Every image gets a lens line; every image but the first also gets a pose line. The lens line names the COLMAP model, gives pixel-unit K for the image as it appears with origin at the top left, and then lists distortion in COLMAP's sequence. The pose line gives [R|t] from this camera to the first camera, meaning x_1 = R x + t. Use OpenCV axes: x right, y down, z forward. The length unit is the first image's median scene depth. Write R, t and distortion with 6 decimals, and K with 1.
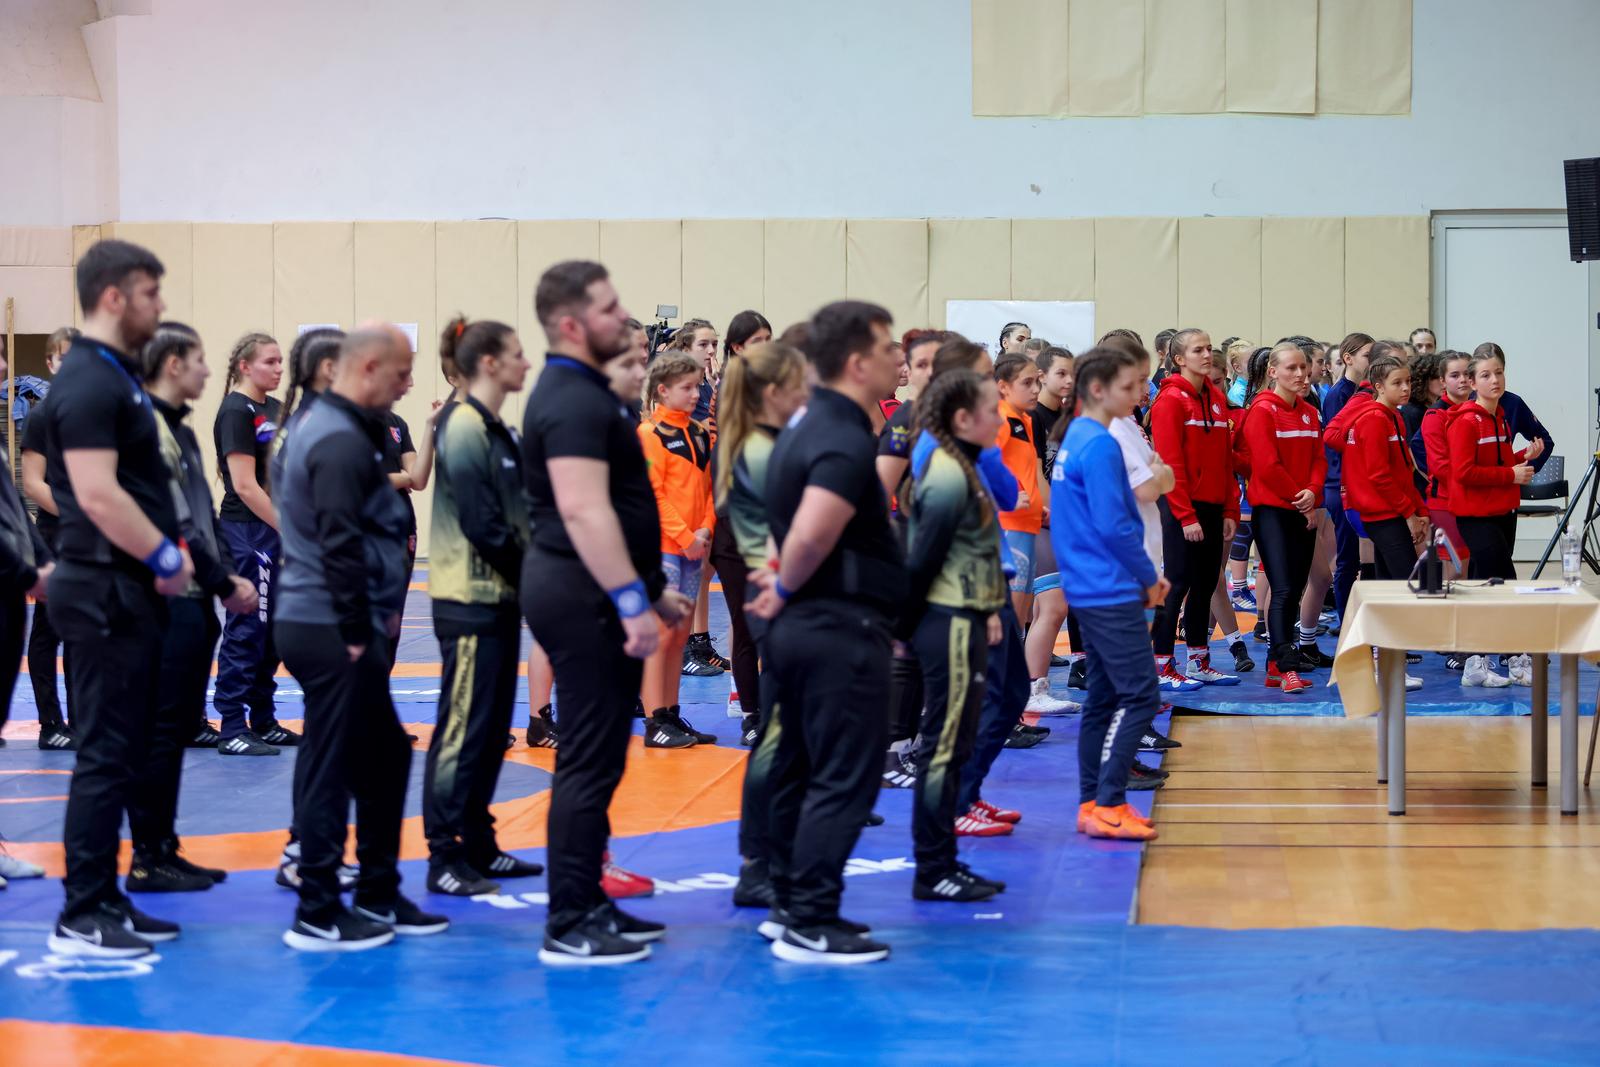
lens RADIAL K [[5016.7, 0, 800.0], [0, 5016.7, 533.5], [0, 0, 1]] dist [0.040302, -0.439551]
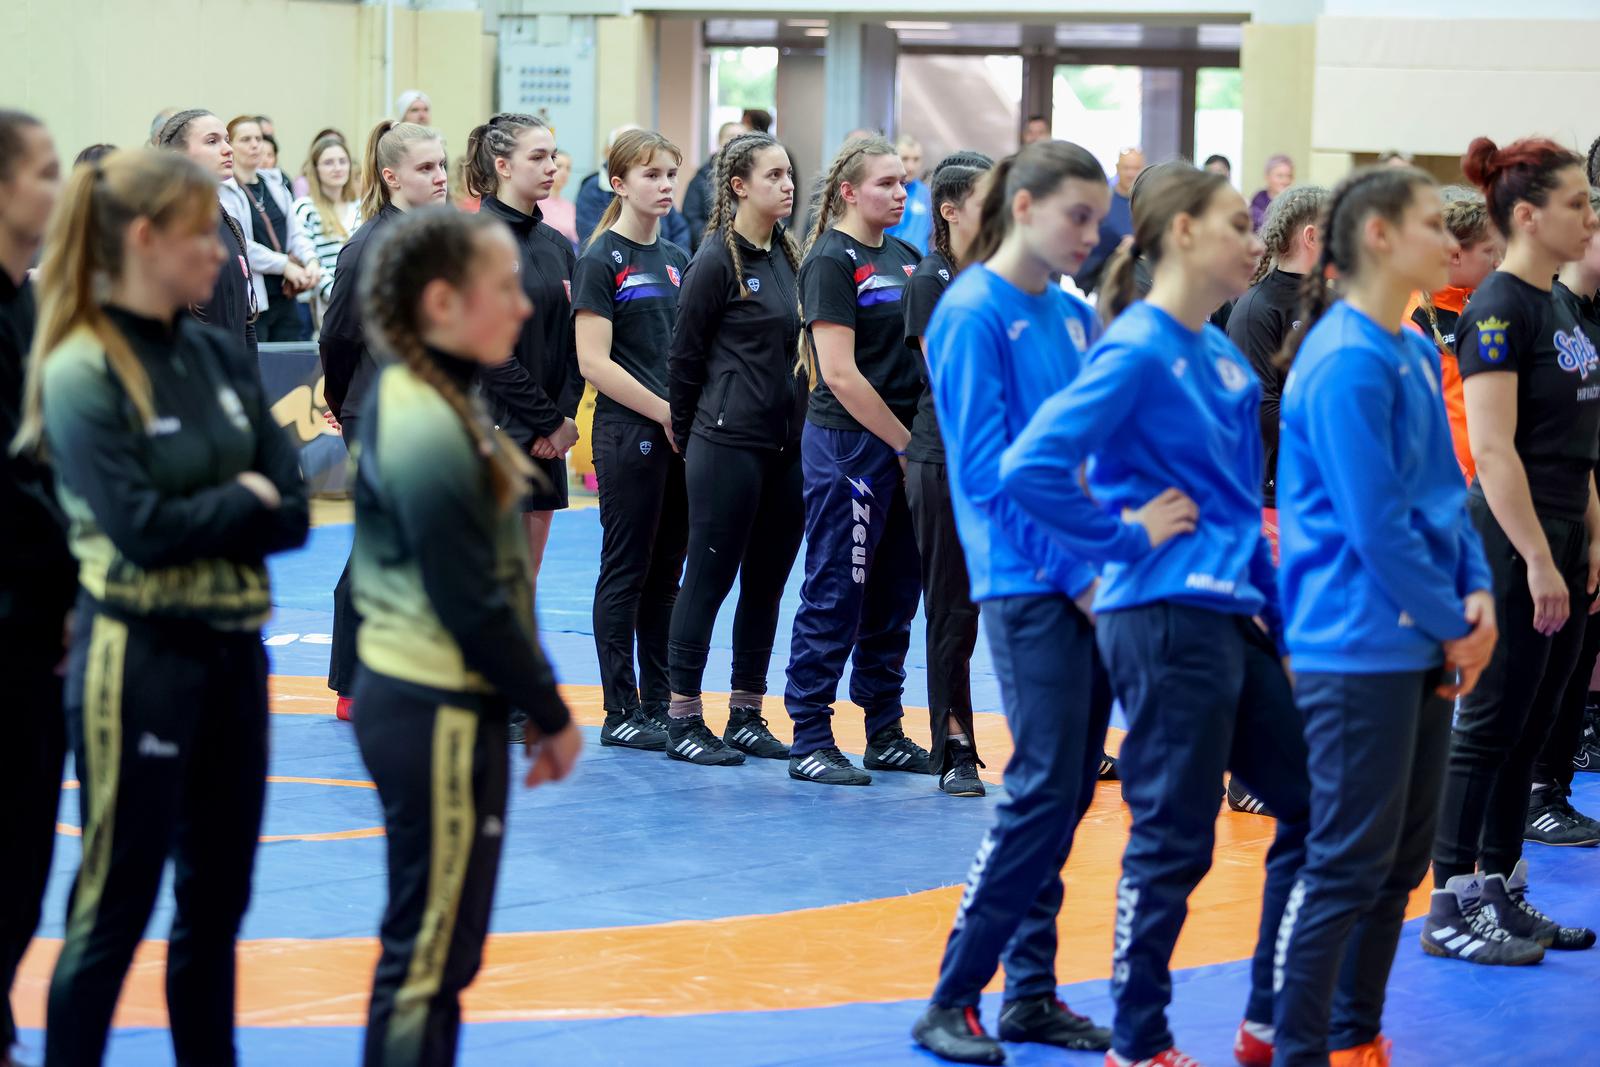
lens RADIAL K [[5016.7, 0, 800.0], [0, 5016.7, 533.5], [0, 0, 1]] dist [0.040302, -0.439551]
pose [[0.842663, 0.062133, -0.534844, 0.321701], [-0.045621, 0.997987, 0.044059, -0.023369], [0.536505, -0.012727, 0.843801, 0.602860]]
